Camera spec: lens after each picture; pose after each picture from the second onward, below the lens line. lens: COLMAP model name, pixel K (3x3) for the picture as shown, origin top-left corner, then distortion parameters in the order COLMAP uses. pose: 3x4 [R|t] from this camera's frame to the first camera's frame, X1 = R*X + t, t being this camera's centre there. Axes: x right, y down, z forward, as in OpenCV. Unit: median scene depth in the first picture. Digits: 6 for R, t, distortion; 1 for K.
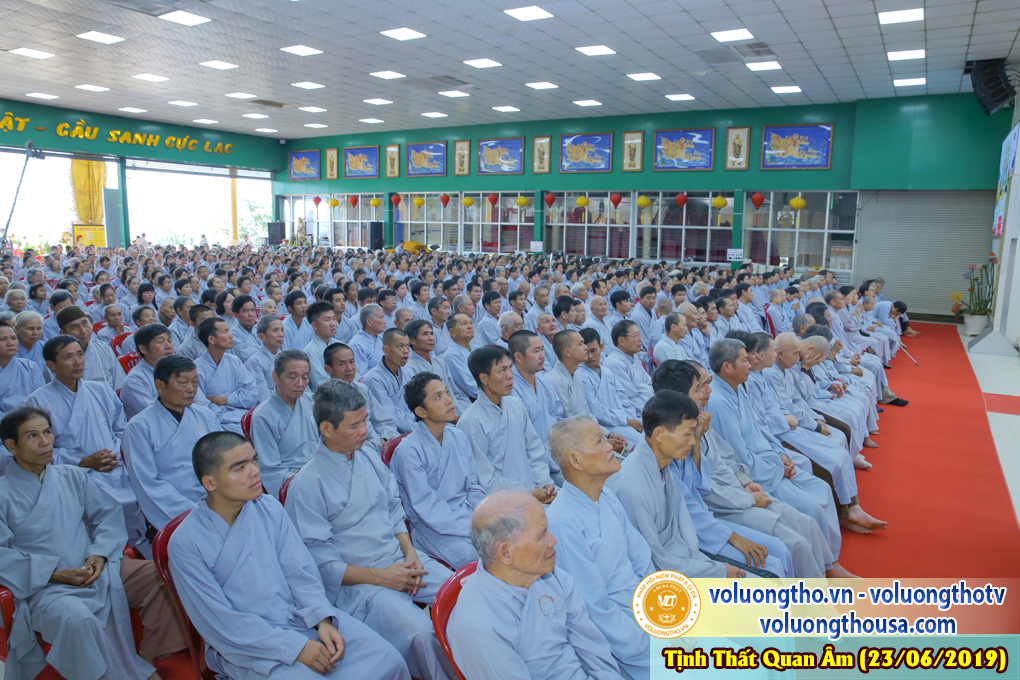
lens RADIAL K [[720.1, 0, 509.1], [0, 720.1, 343.1], [0, 0, 1]] dist [-0.057550, 0.041508]
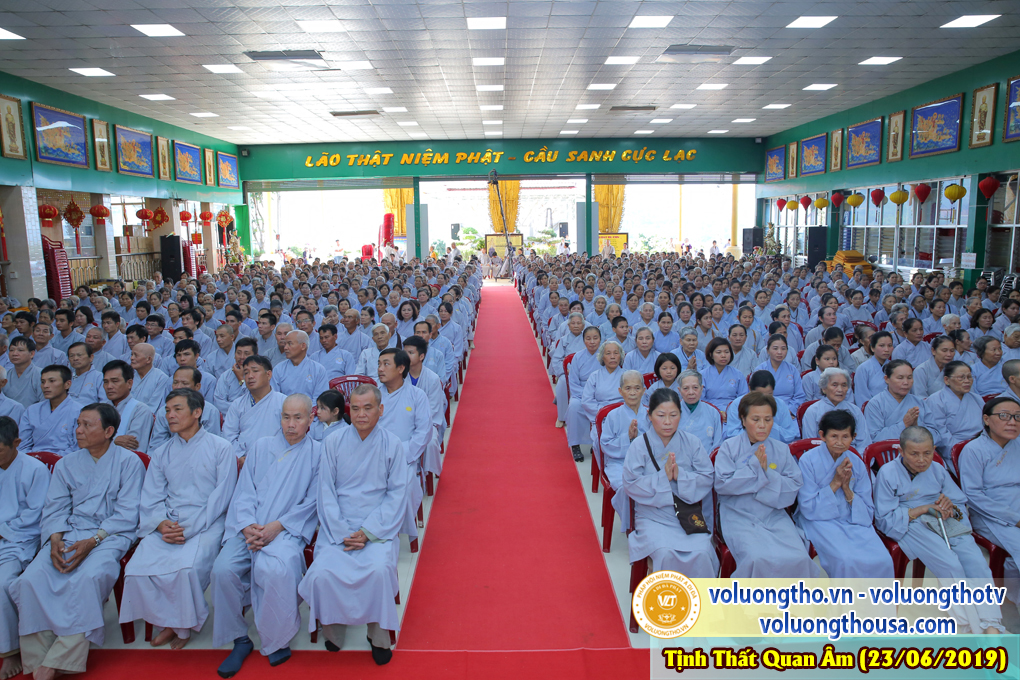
lens RADIAL K [[702.0, 0, 516.2], [0, 702.0, 317.7], [0, 0, 1]] dist [-0.092250, 0.078616]
pose [[0.531894, 0.083033, -0.842730, 0.344151], [-0.114379, 0.993106, 0.025659, -0.053637], [0.839051, 0.082743, 0.537724, 0.339839]]
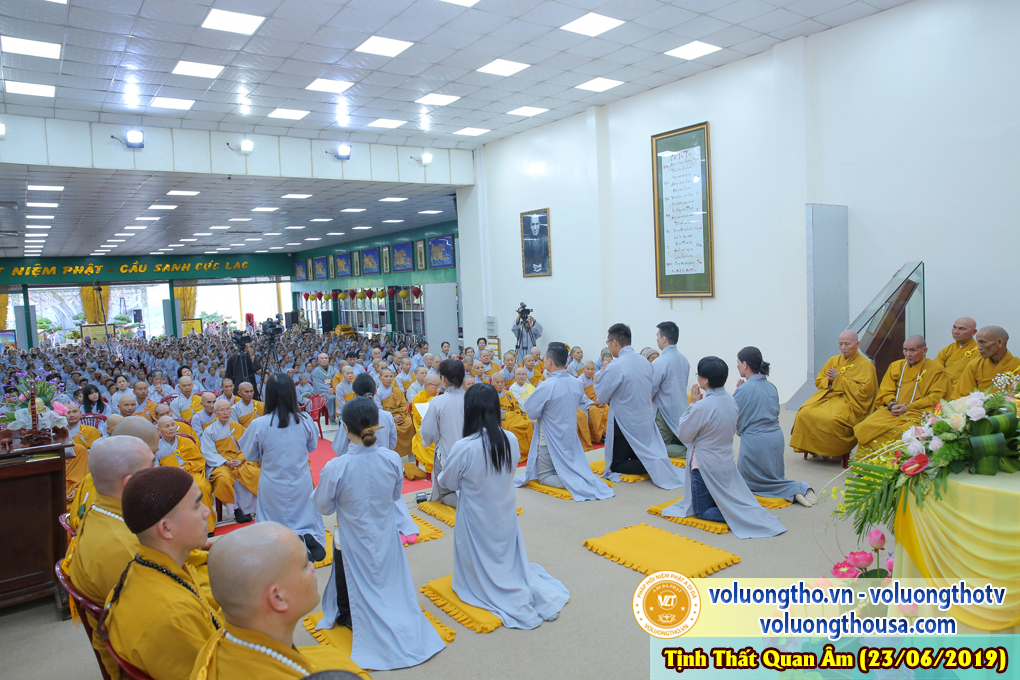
lens RADIAL K [[702.0, 0, 511.5], [0, 702.0, 350.4], [0, 0, 1]] dist [-0.092250, 0.078616]
pose [[0.917208, -0.021853, -0.397809, 0.754161], [-0.004265, 0.997899, -0.064650, -0.011652], [0.398386, 0.060994, 0.915188, -0.078978]]
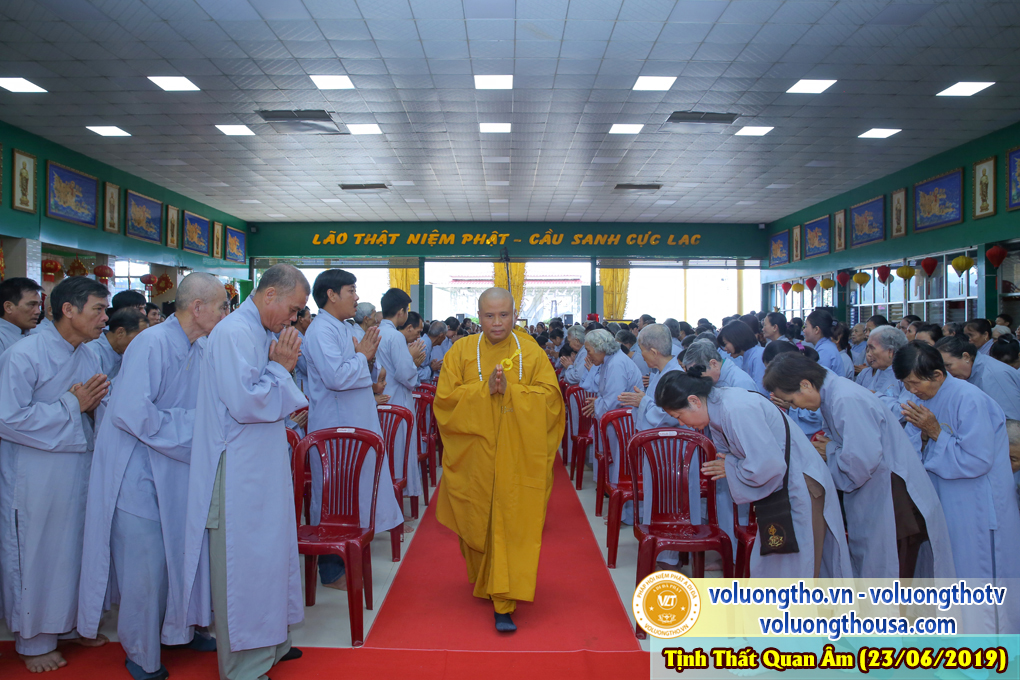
lens RADIAL K [[702.0, 0, 516.1], [0, 702.0, 318.3], [0, 0, 1]] dist [-0.092250, 0.078616]
pose [[0.525543, -0.031028, -0.850201, 0.334495], [-0.131337, 0.984396, -0.117110, -0.022274], [0.840568, 0.173209, 0.513268, 0.352720]]
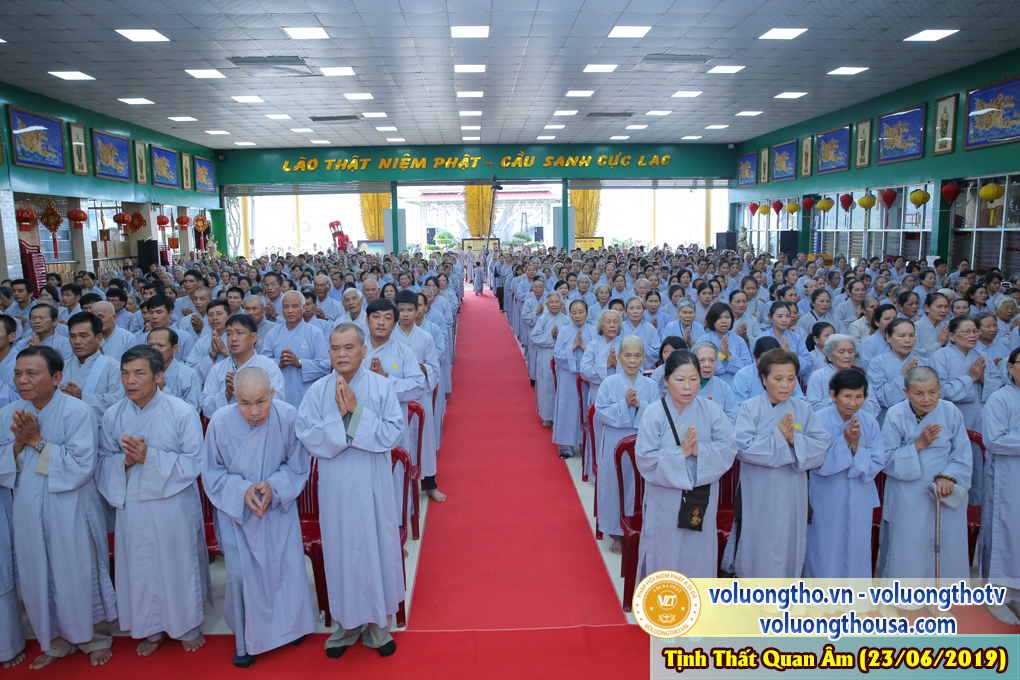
lens RADIAL K [[702.0, 0, 516.7], [0, 702.0, 318.2], [0, 0, 1]] dist [-0.092250, 0.078616]
pose [[0.564284, 0.075558, -0.822116, 0.349042], [-0.110115, 0.993794, 0.015755, -0.051504], [0.818204, 0.081637, 0.569102, 0.328667]]
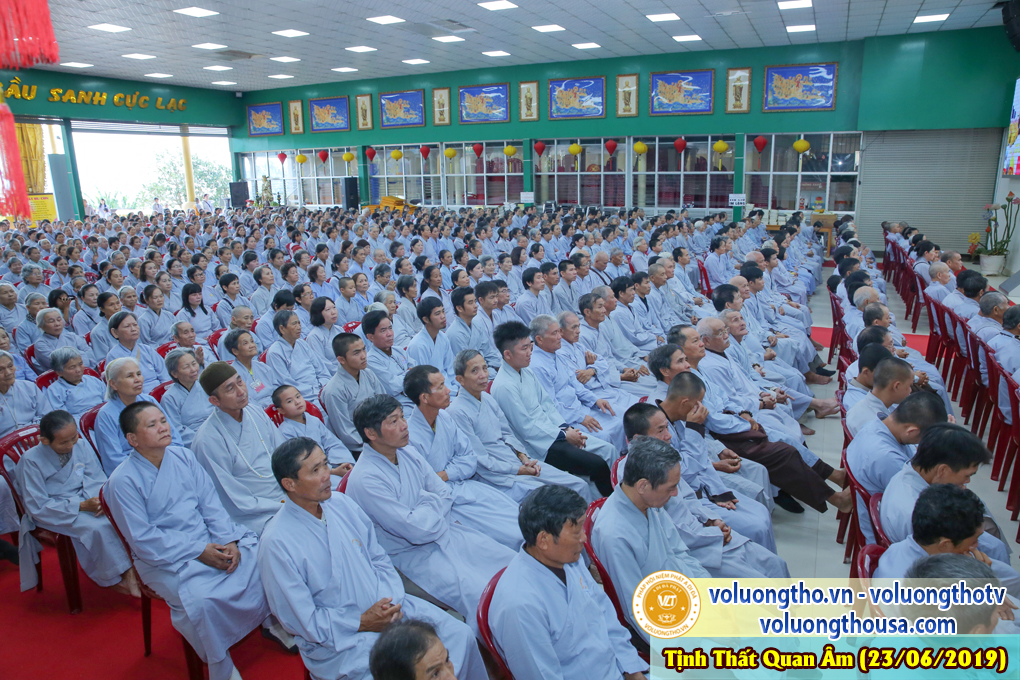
lens RADIAL K [[702.0, 0, 514.5], [0, 702.0, 340.0], [0, 0, 1]] dist [-0.092250, 0.078616]
pose [[0.993331, -0.062236, 0.097062, -0.081822], [0.053946, 0.994850, 0.085810, -0.025659], [-0.101902, -0.080001, 0.991572, 0.056938]]
